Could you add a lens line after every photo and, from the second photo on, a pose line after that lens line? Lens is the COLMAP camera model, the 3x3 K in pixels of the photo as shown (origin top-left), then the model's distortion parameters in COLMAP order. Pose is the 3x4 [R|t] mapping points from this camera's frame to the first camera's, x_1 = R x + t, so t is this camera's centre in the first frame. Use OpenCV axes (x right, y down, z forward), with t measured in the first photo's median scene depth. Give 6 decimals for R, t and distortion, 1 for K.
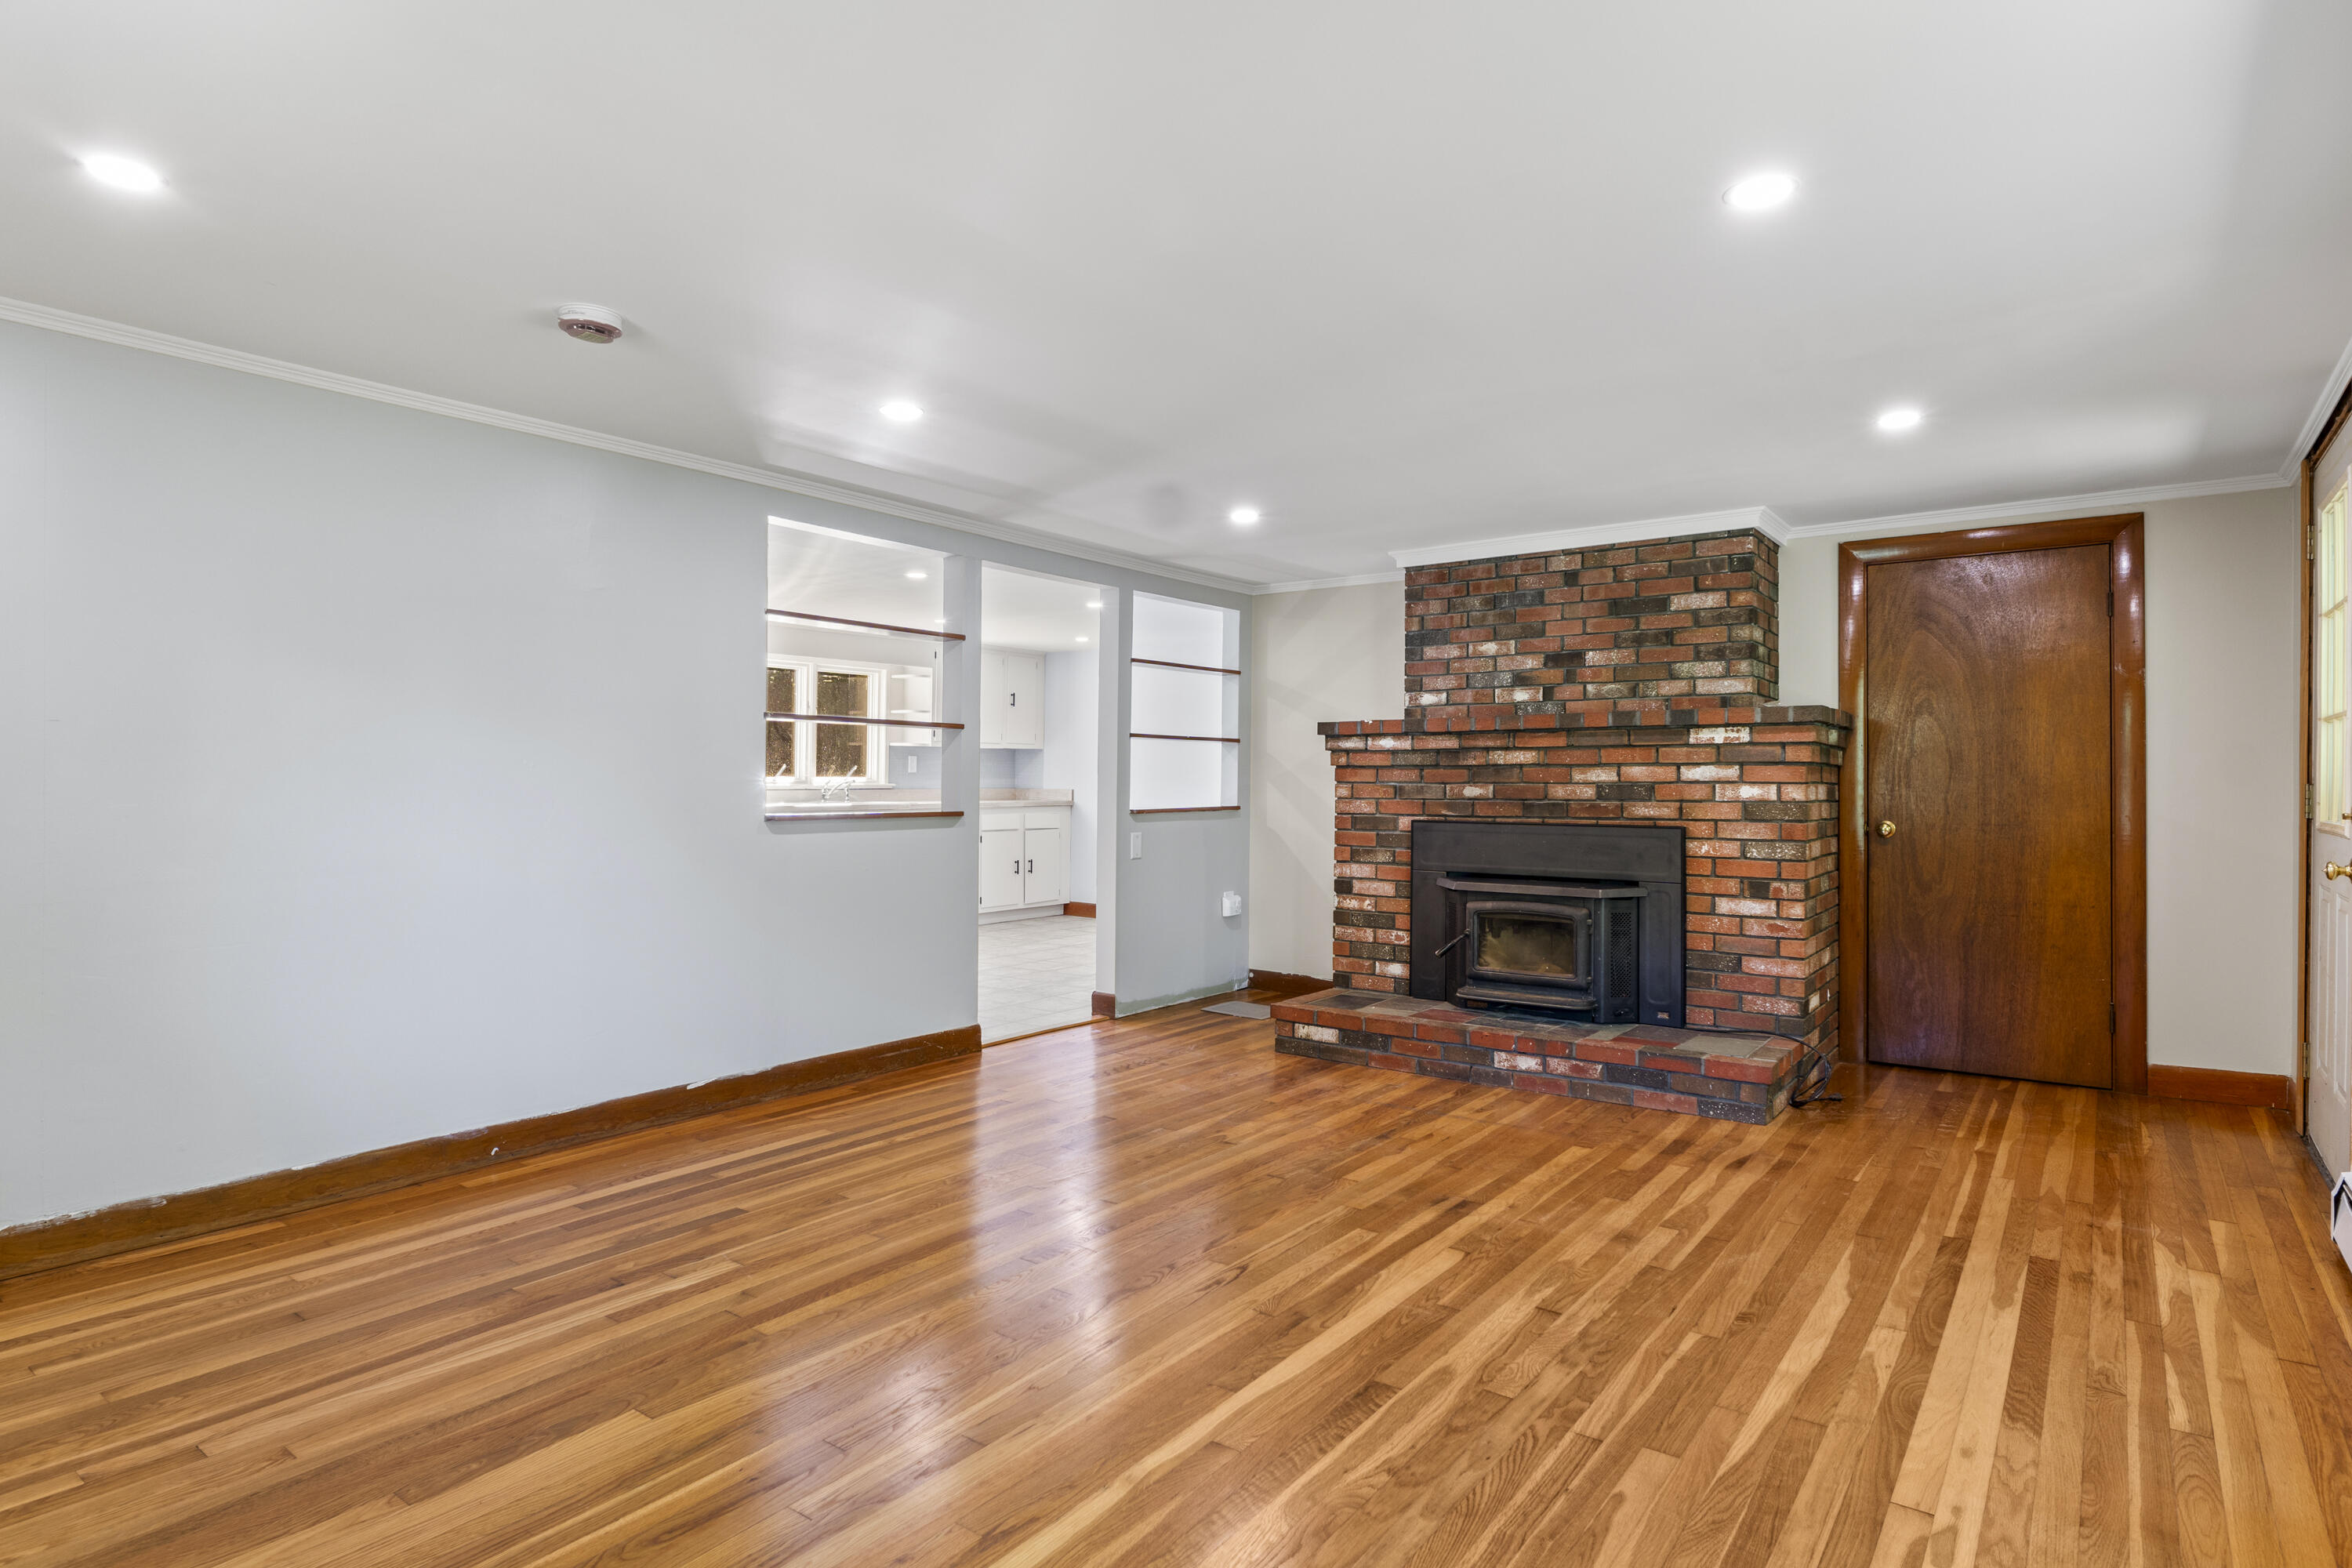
lens RADIAL K [[1267.4, 0, 1176.0], [0, 1267.4, 784.0], [0, 0, 1]] dist [0.003717, 0.000847]
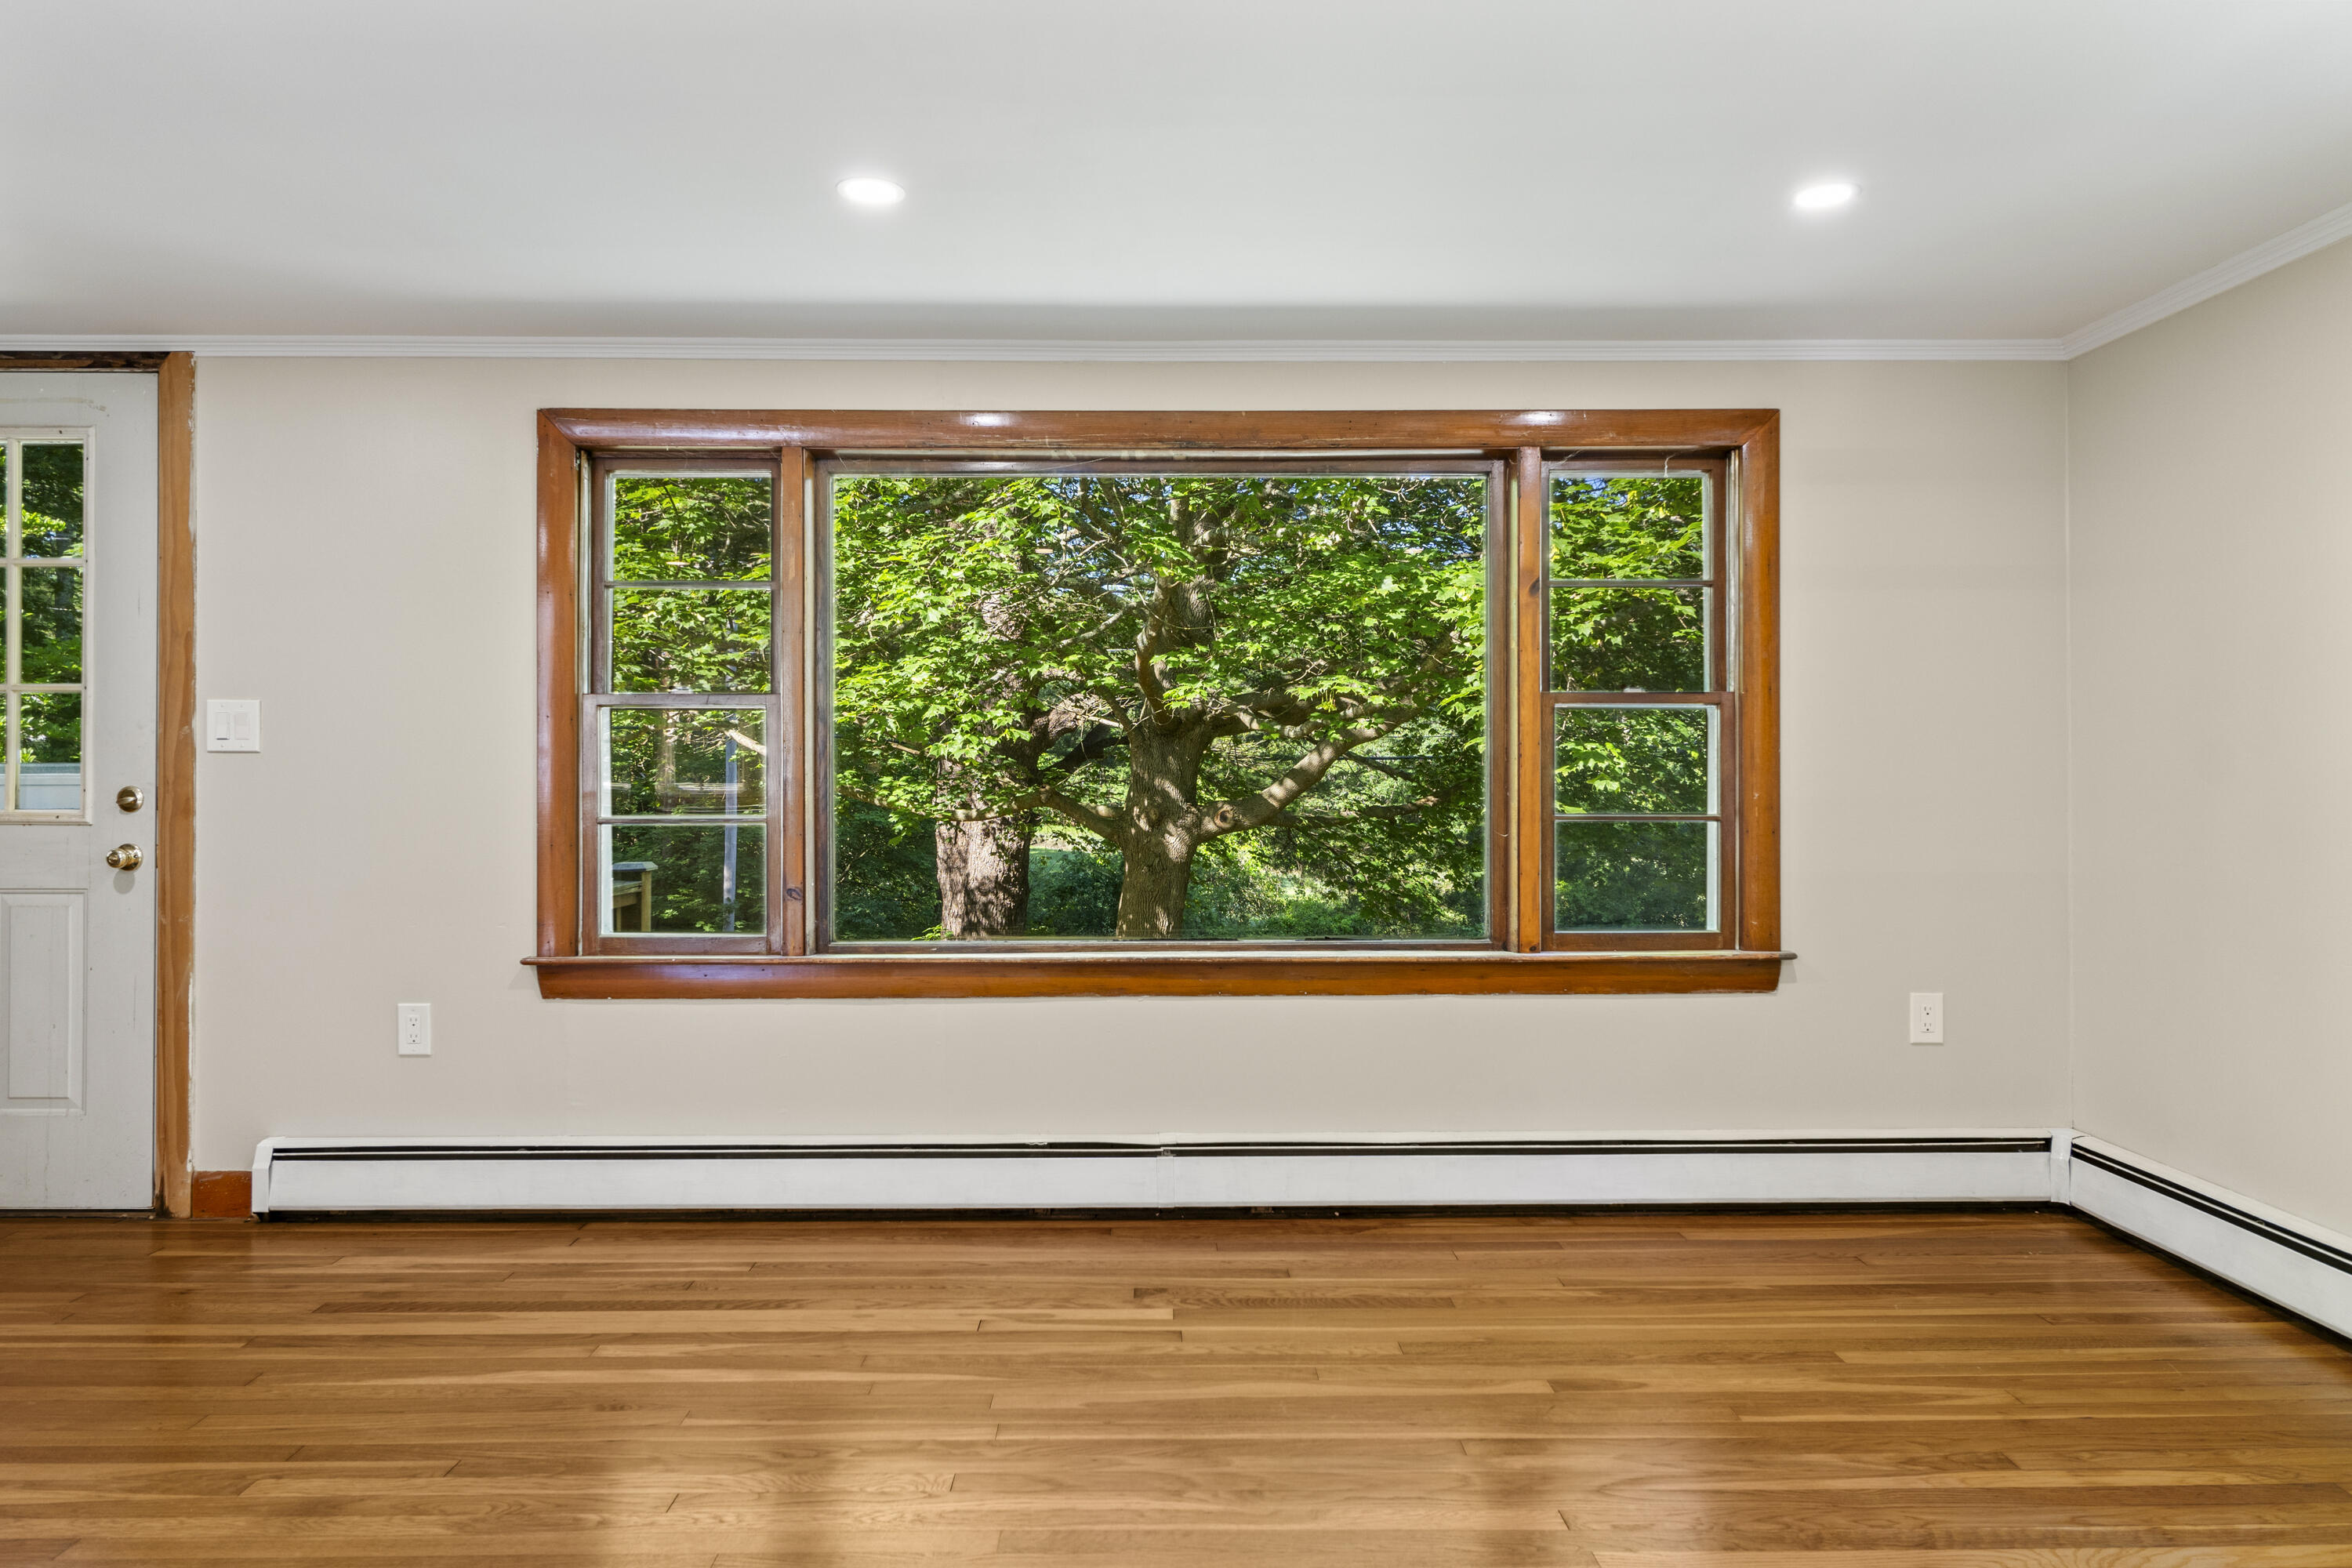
lens RADIAL K [[1494.5, 0, 1176.0], [0, 1494.5, 784.0], [0, 0, 1]] dist [-0.001204, -0.000760]
pose [[-0.606906, -0.010539, 0.794704, -0.518250], [-0.000581, 0.999918, 0.012816, -0.000612], [-0.794774, 0.007317, -0.606862, 1.223595]]
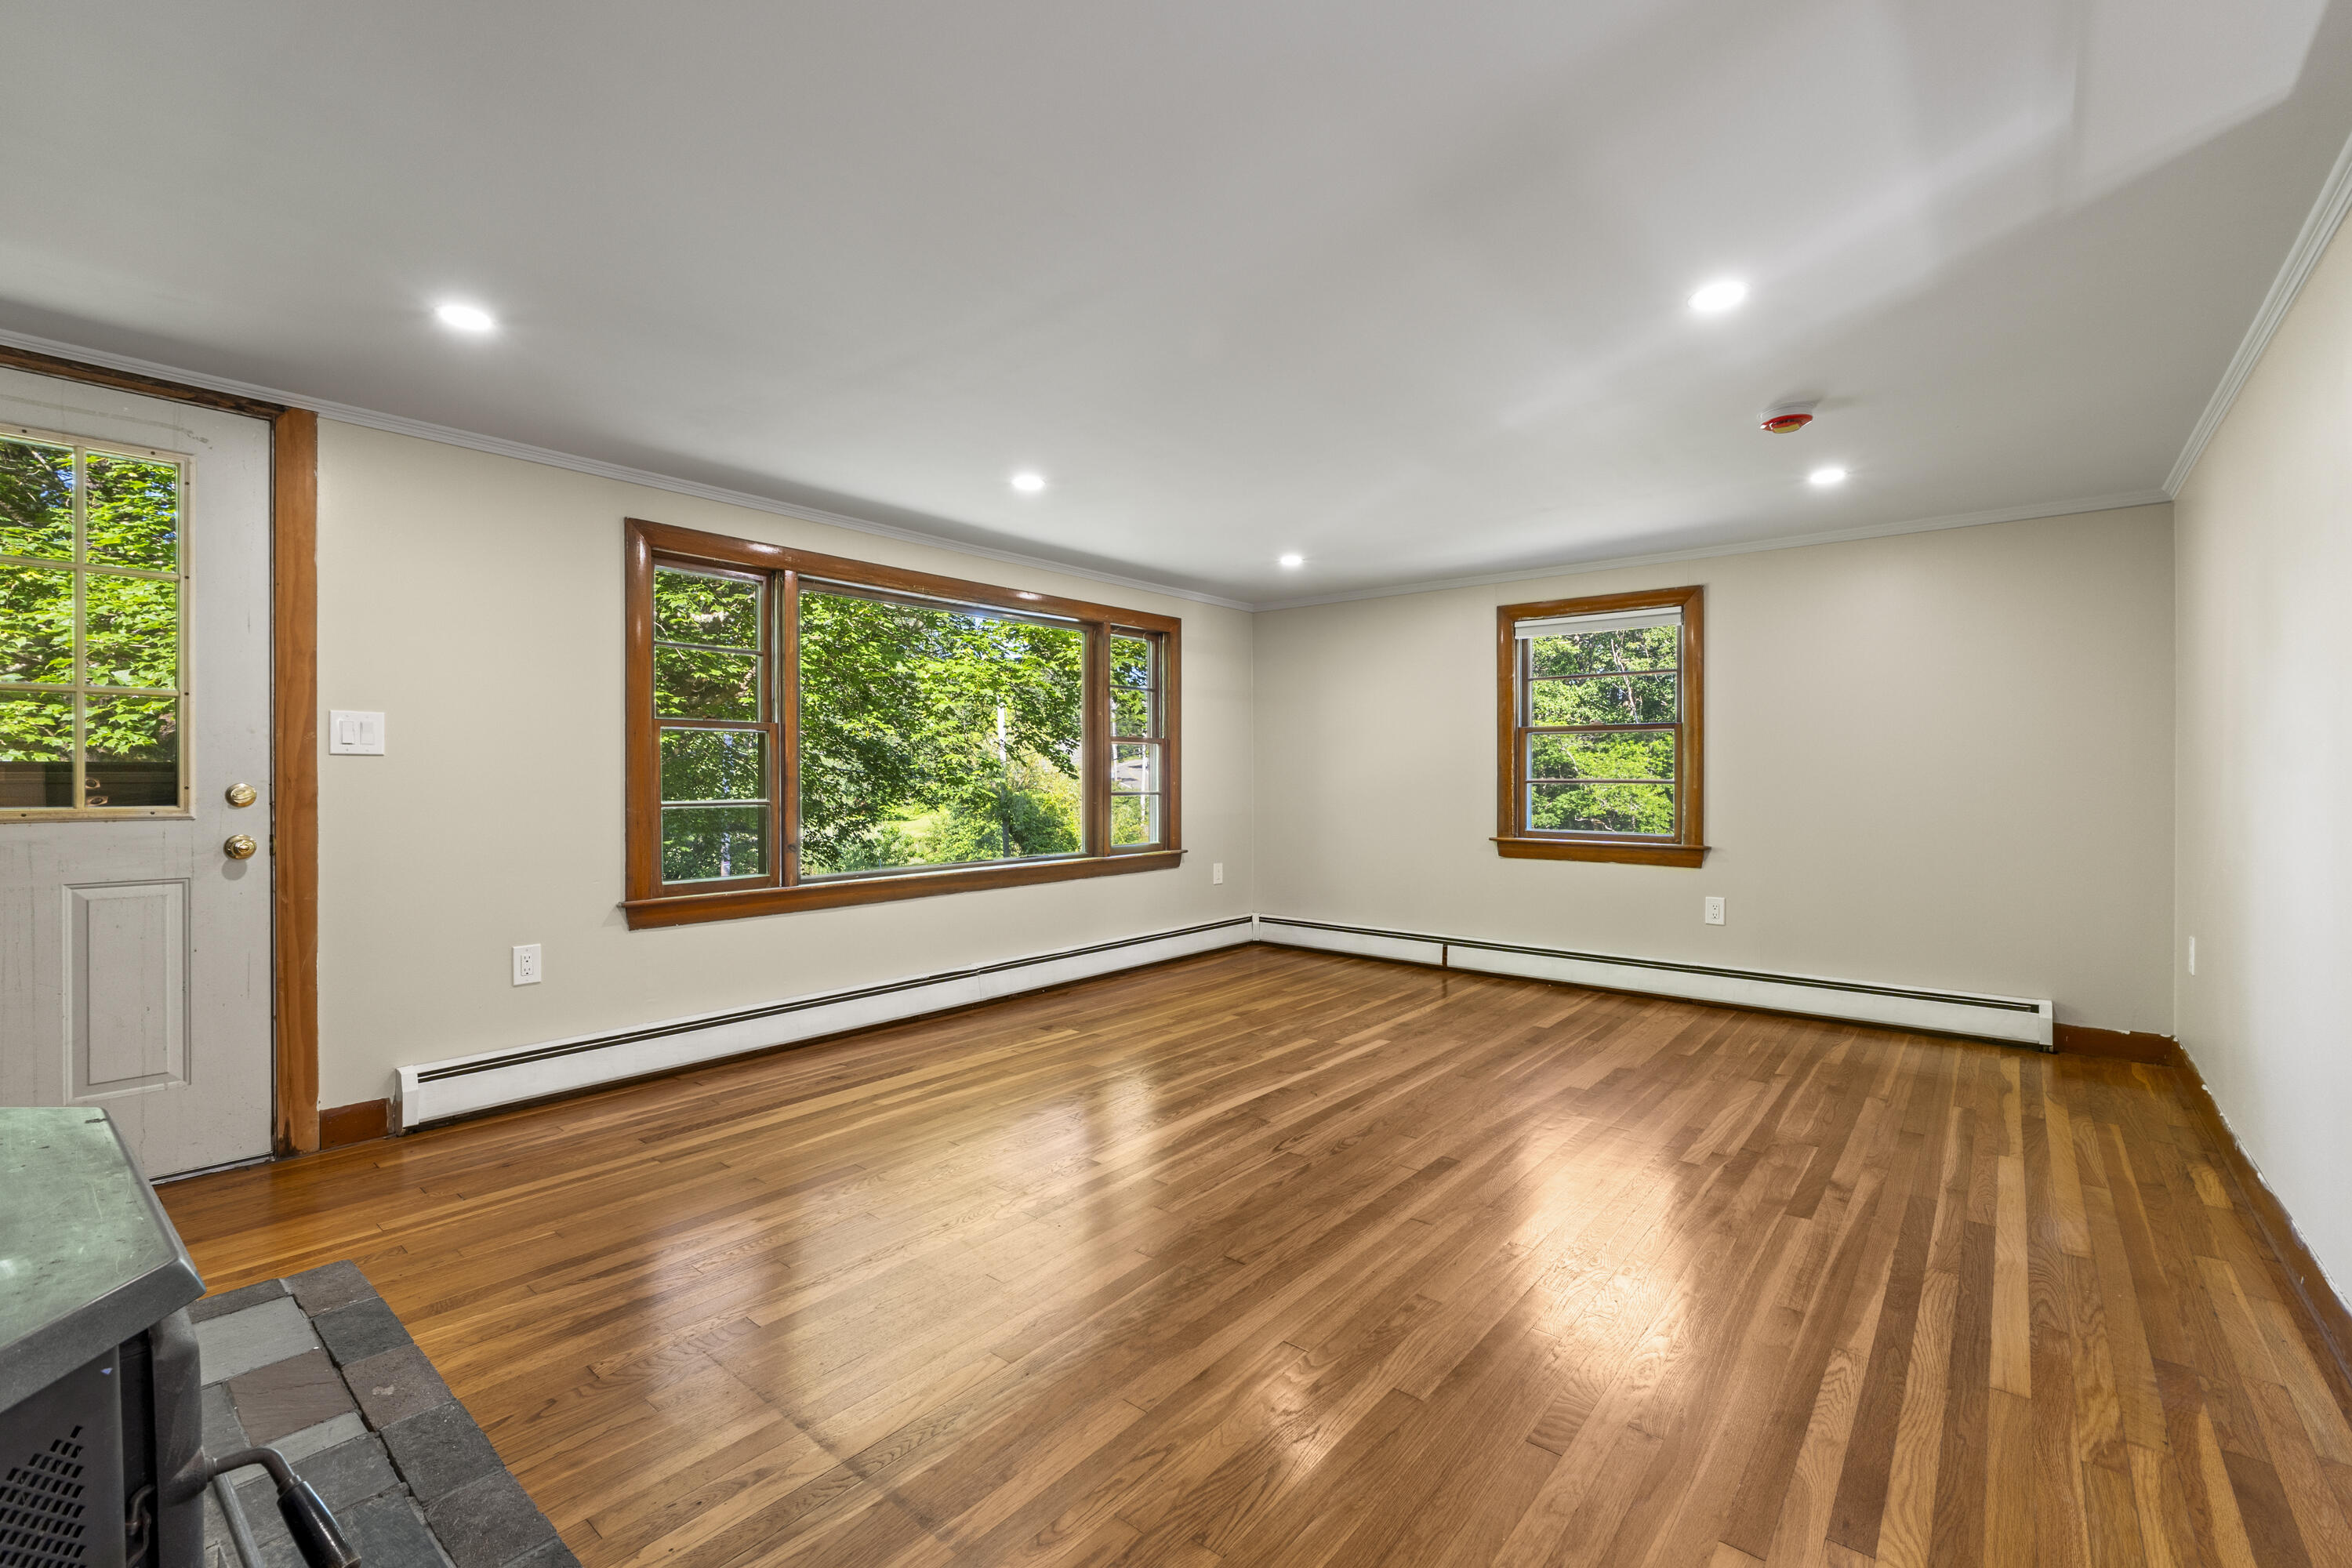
lens RADIAL K [[1006.5, 0, 1176.0], [0, 1006.5, 784.0], [0, 0, 1]] dist [-0.014162, 0.000095]
pose [[-0.998599, -0.007232, 0.052427, 0.107925], [-0.006552, 0.999892, 0.013122, 0.000349], [-0.052516, 0.012760, -0.998539, 2.085798]]
